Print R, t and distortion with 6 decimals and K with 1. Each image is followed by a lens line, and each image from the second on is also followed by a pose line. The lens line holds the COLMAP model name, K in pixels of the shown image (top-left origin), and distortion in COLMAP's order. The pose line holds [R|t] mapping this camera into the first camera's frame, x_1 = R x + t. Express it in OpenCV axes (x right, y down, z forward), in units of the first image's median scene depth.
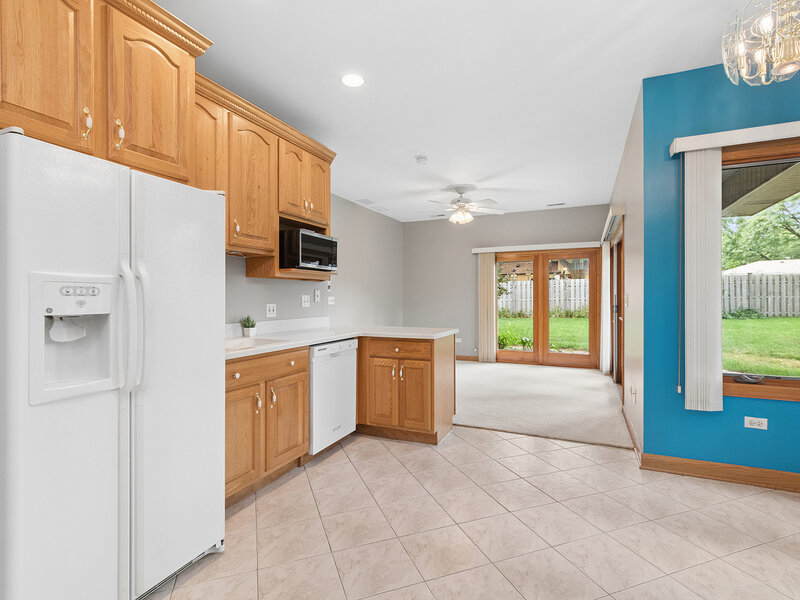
lens RADIAL K [[395.3, 0, 397.2], [0, 395.3, 298.8], [0, 0, 1]] dist [0.000326, -0.006645]
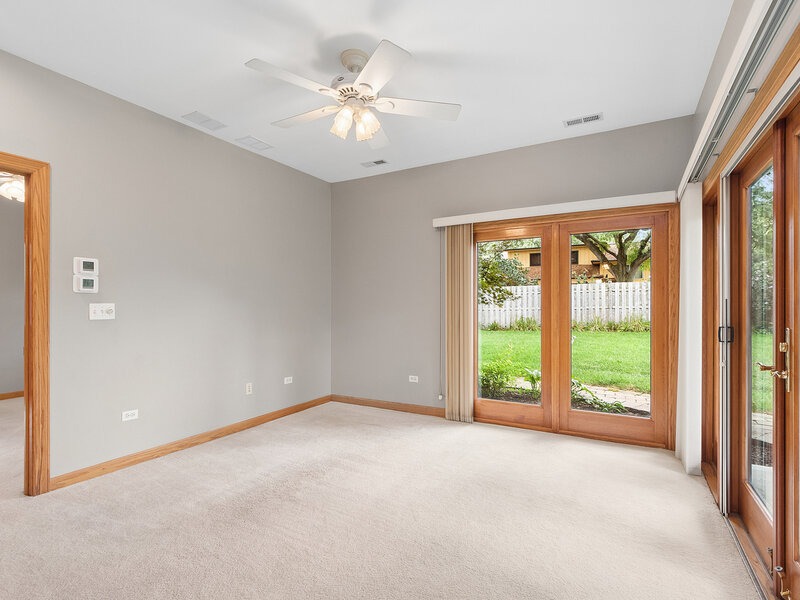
lens RADIAL K [[402.9, 0, 398.6], [0, 402.9, 303.5], [0, 0, 1]] dist [0.001271, -0.000020]
pose [[0.996837, 0.001786, -0.079459, 0.200521], [-0.002306, 0.999977, -0.006447, -0.002075], [0.079445, 0.006610, 0.996817, 0.451823]]
